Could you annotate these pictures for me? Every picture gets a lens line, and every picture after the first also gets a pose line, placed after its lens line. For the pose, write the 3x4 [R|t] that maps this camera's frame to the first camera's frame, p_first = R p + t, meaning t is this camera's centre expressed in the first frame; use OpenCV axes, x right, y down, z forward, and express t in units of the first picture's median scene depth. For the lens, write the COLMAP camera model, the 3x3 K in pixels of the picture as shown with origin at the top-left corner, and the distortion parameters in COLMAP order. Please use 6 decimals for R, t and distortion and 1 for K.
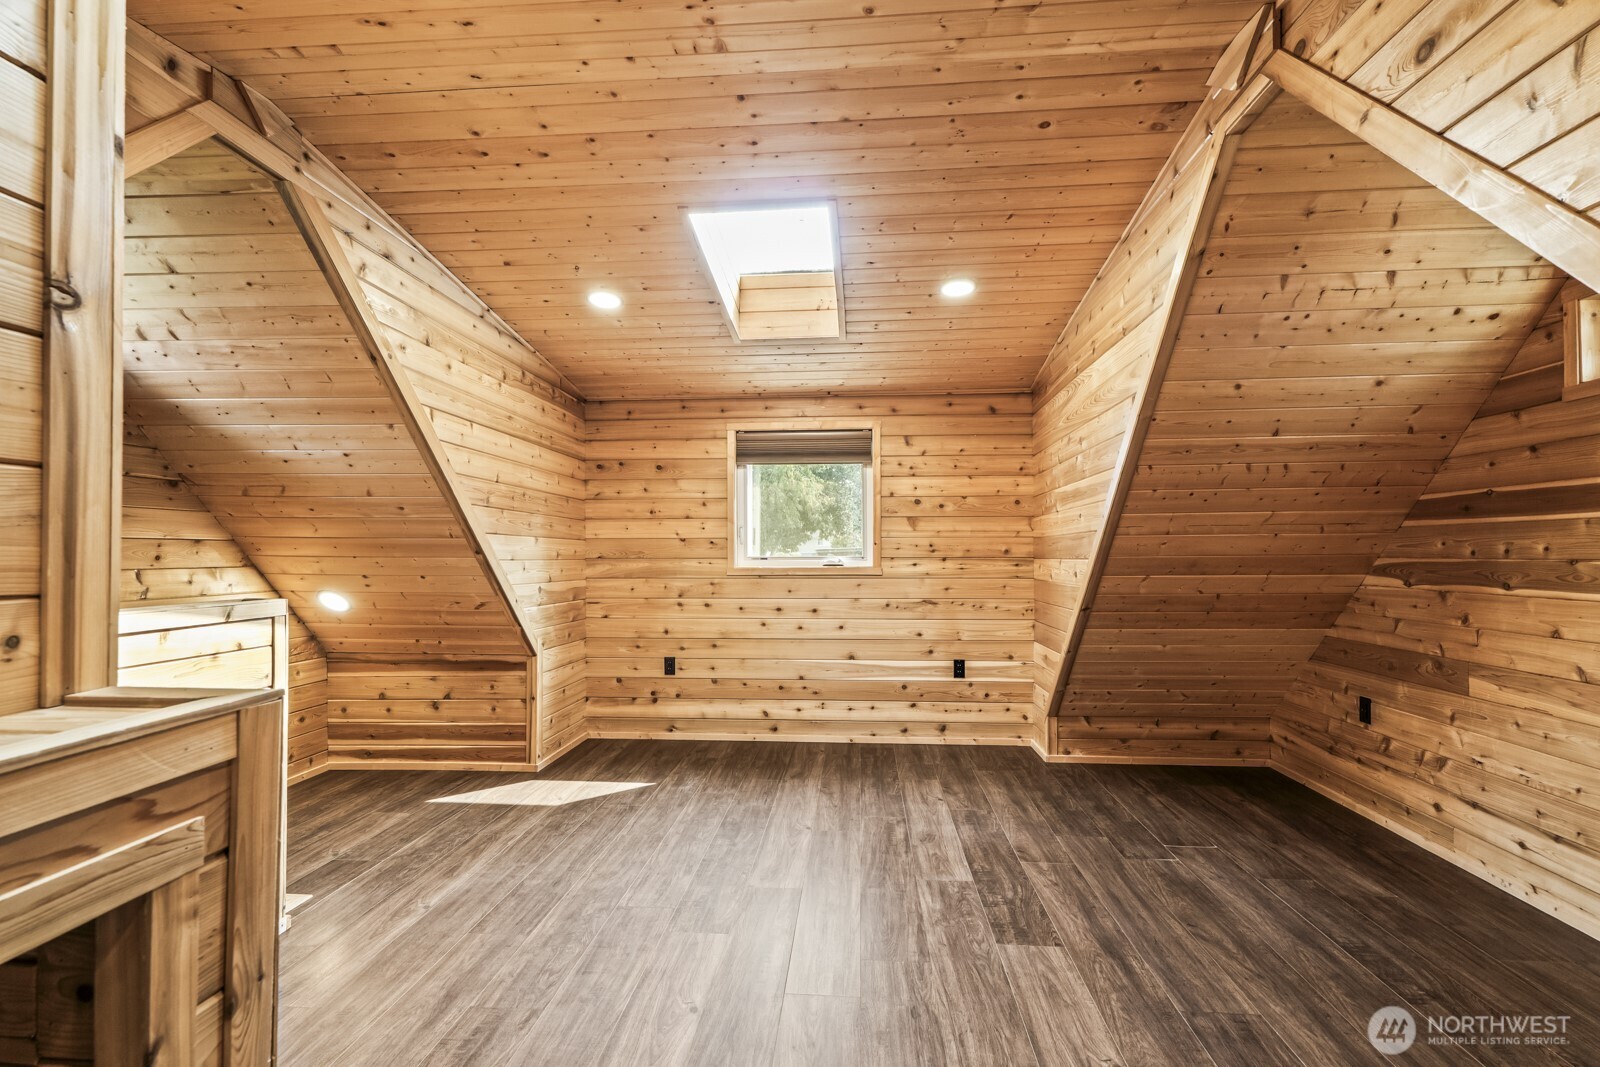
lens RADIAL K [[740.4, 0, 785.9], [0, 740.4, 559.4], [0, 0, 1]] dist [0.000294, 0.000715]
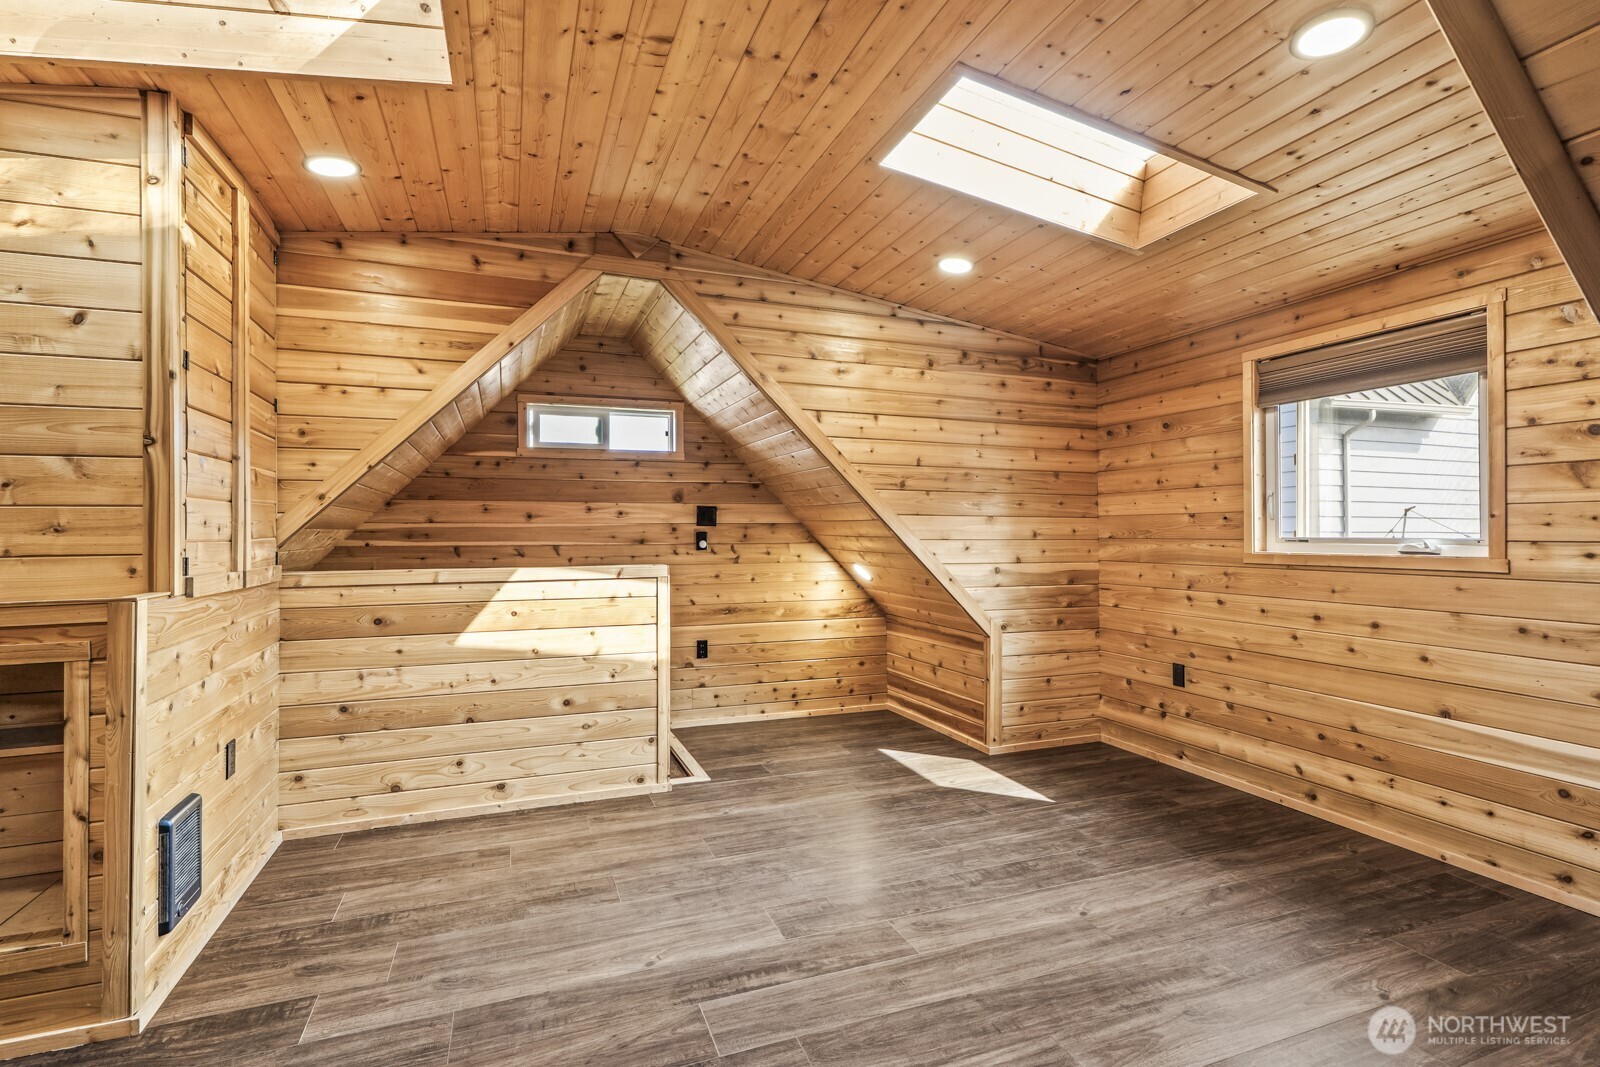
lens RADIAL K [[741.0, 0, 799.8], [0, 741.0, 540.4], [0, 0, 1]] dist [0.005814, 0.000601]
pose [[0.451184, 0.010068, -0.892374, 0.489917], [-0.004420, 0.999949, 0.009046, -0.007196], [0.892420, -0.000137, 0.451206, 0.376728]]
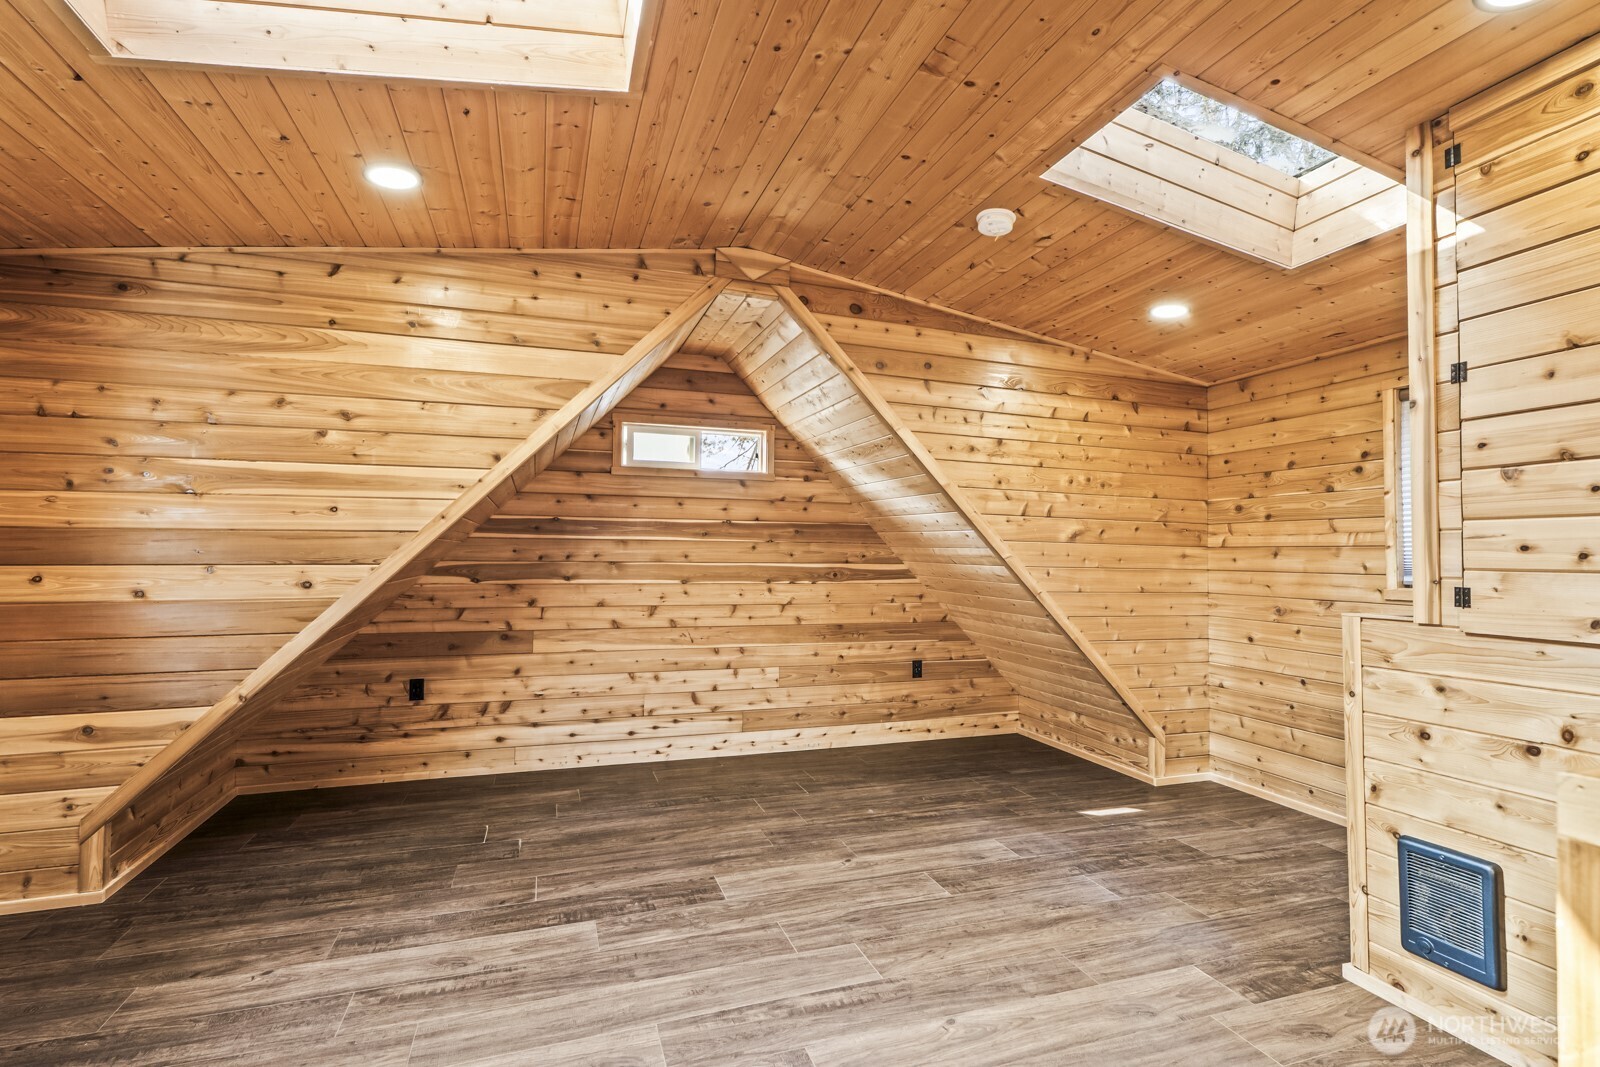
lens RADIAL K [[758.4, 0, 793.3], [0, 758.4, 560.3], [0, 0, 1]] dist [0.004048, 0.000136]
pose [[-0.413072, -0.005780, 0.910680, -0.511185], [-0.000632, 0.999981, 0.006060, -0.009600], [-0.910698, 0.001928, -0.413068, 0.856253]]
